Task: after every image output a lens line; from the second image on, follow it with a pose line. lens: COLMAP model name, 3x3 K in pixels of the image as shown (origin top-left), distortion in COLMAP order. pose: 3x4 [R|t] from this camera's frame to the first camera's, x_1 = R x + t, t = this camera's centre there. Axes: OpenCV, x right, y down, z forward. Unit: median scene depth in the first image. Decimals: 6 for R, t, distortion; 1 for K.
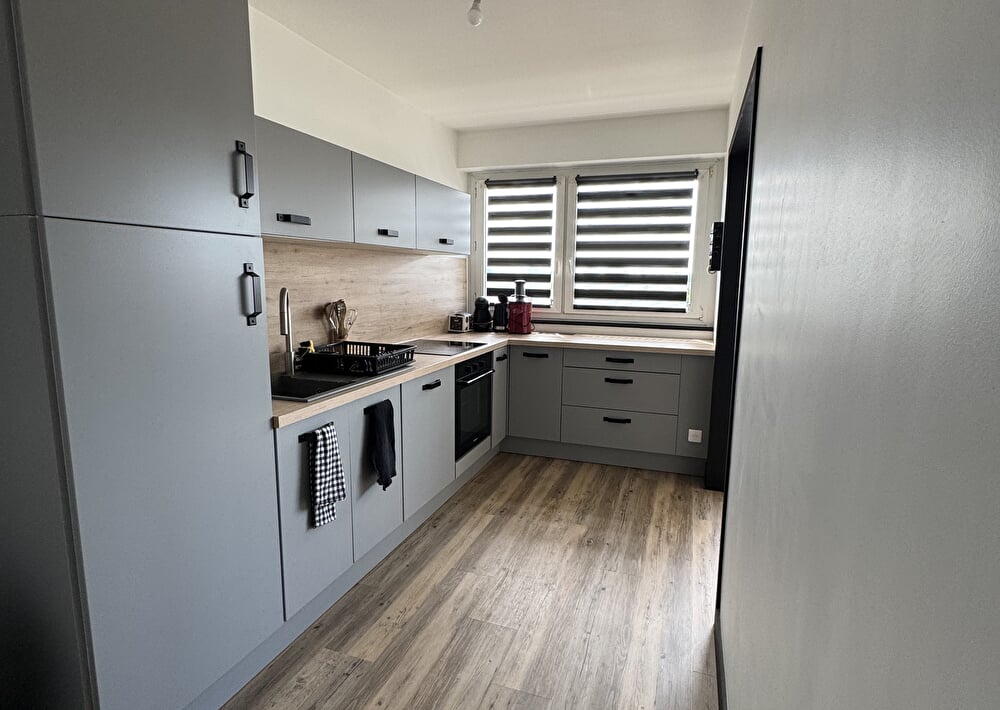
lens RADIAL K [[533.1, 0, 500.1], [0, 533.1, 354.7], [0, 0, 1]] dist [-0.000778, -0.000137]
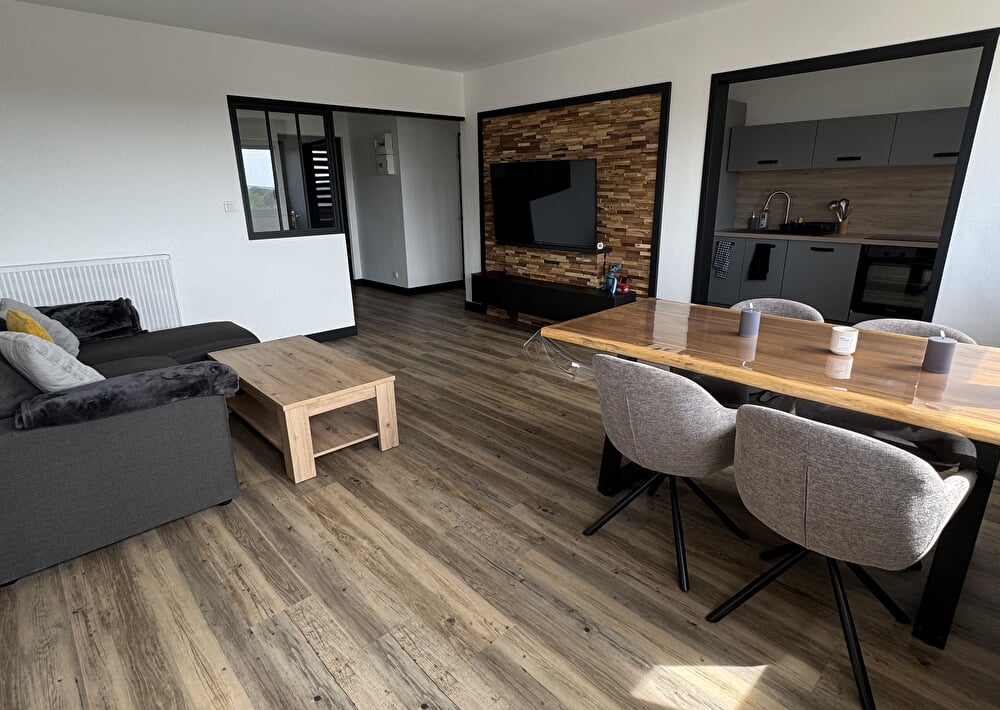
lens RADIAL K [[533.1, 0, 499.9], [0, 533.1, 353.7], [0, 0, 1]] dist [-0.000778, -0.000137]
pose [[-0.454130, 0.260958, -0.851861, 1.793721], [-0.125068, 0.928002, 0.350957, -0.098787], [0.882114, 0.265921, -0.388796, 0.786434]]
